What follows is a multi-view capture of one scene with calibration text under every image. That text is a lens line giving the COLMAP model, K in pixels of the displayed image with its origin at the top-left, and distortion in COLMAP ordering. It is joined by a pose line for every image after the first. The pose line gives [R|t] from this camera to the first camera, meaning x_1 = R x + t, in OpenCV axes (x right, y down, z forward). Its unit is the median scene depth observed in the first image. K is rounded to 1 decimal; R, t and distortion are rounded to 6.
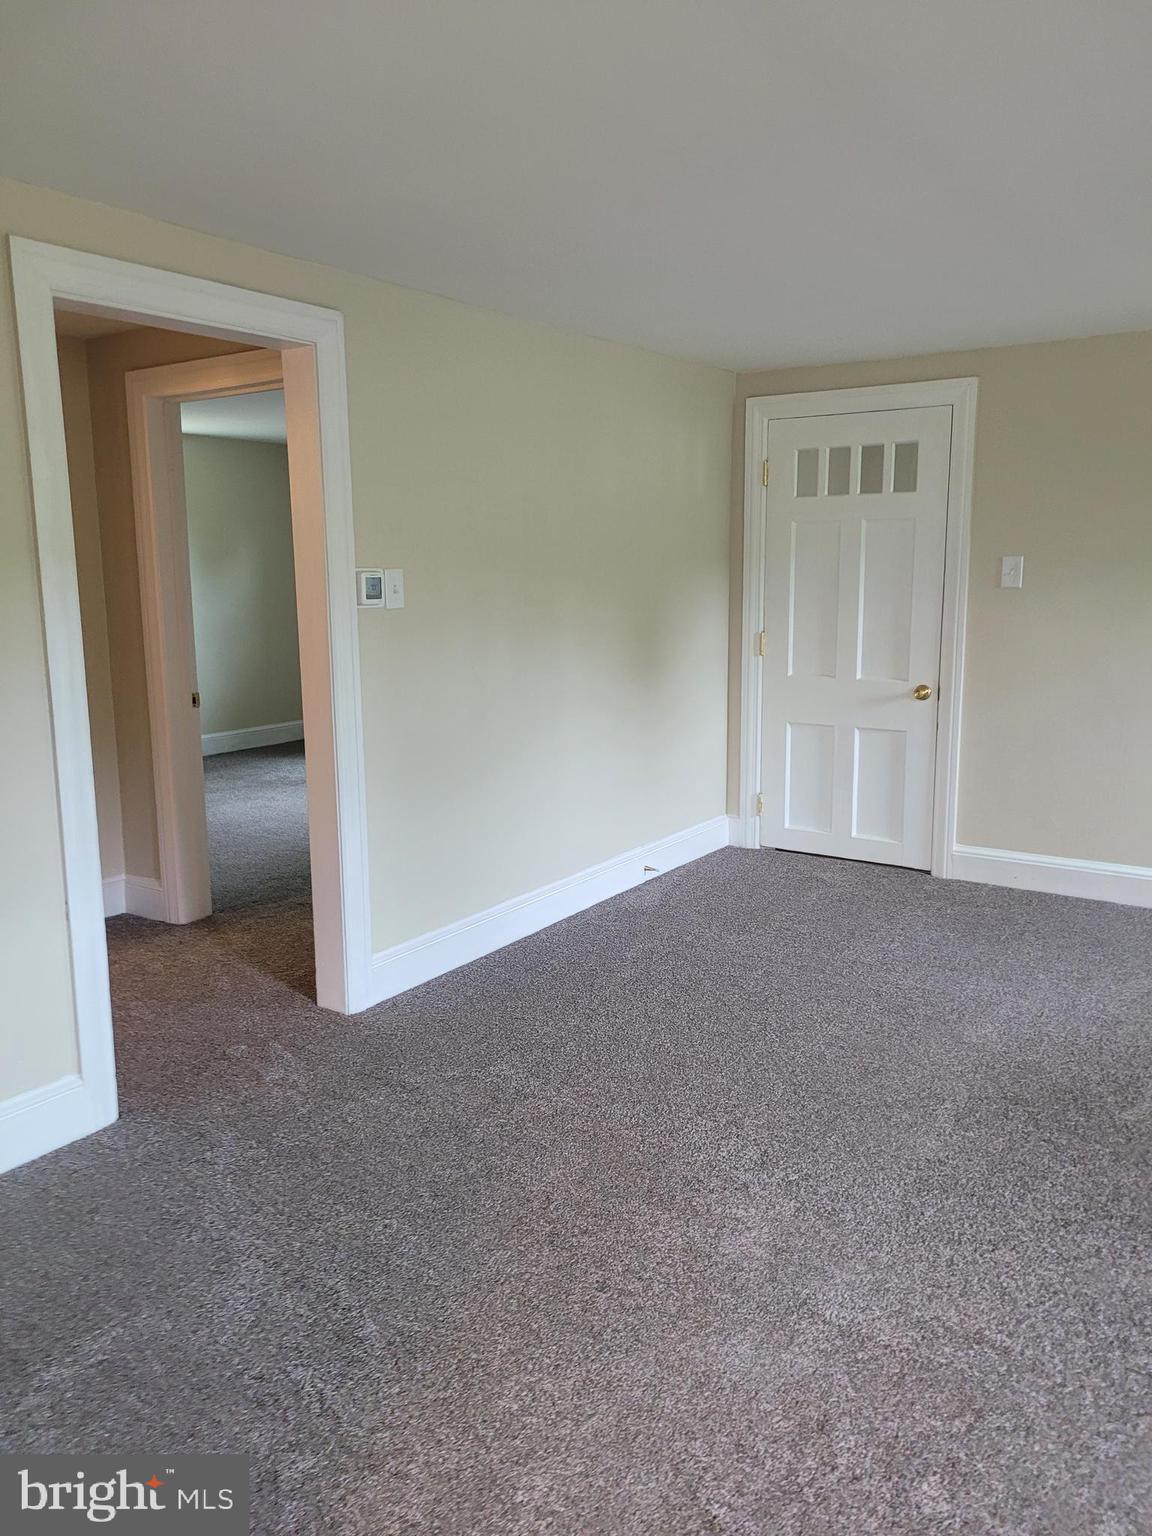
lens RADIAL K [[1157.6, 0, 587.9], [0, 1157.6, 763.3], [0, 0, 1]] dist [0.052292, -0.047303]
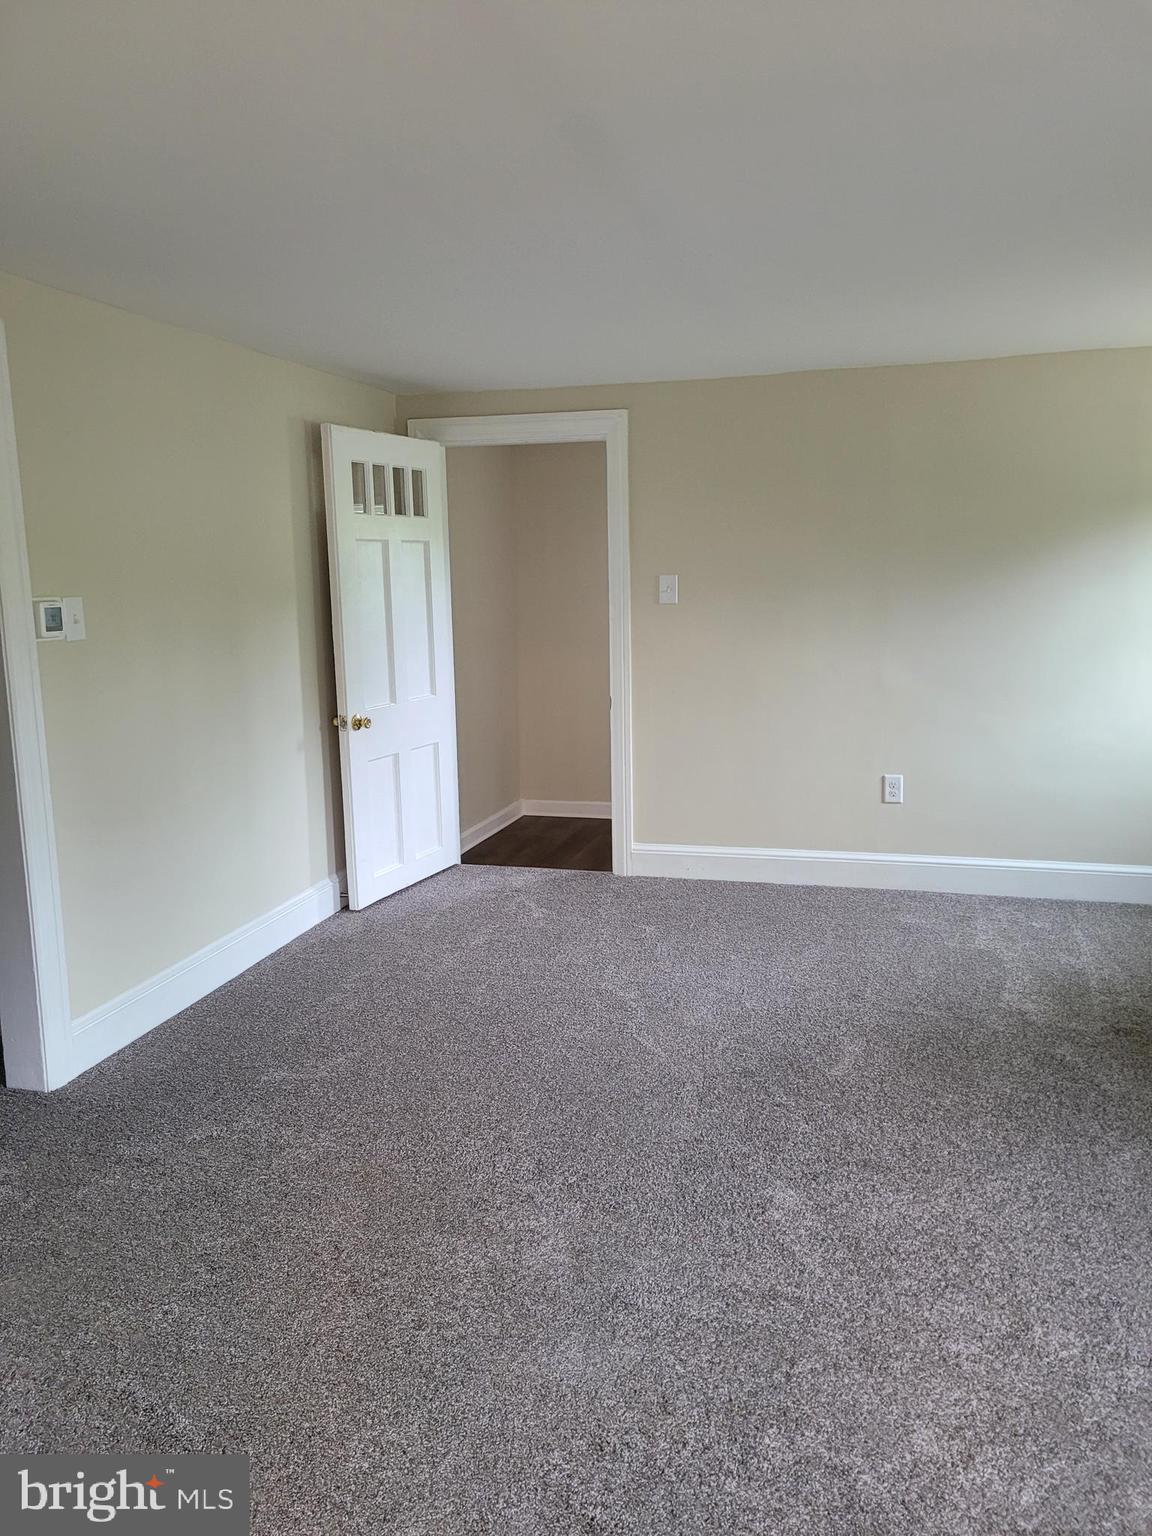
lens RADIAL K [[1157.6, 0, 593.8], [0, 1157.6, 752.2], [0, 0, 1]] dist [0.052292, -0.047303]
pose [[0.946213, -0.060114, 0.317911, -0.116288], [0.066459, 0.997747, -0.009140, -0.014392], [-0.316645, 0.029777, 0.948077, -0.000548]]
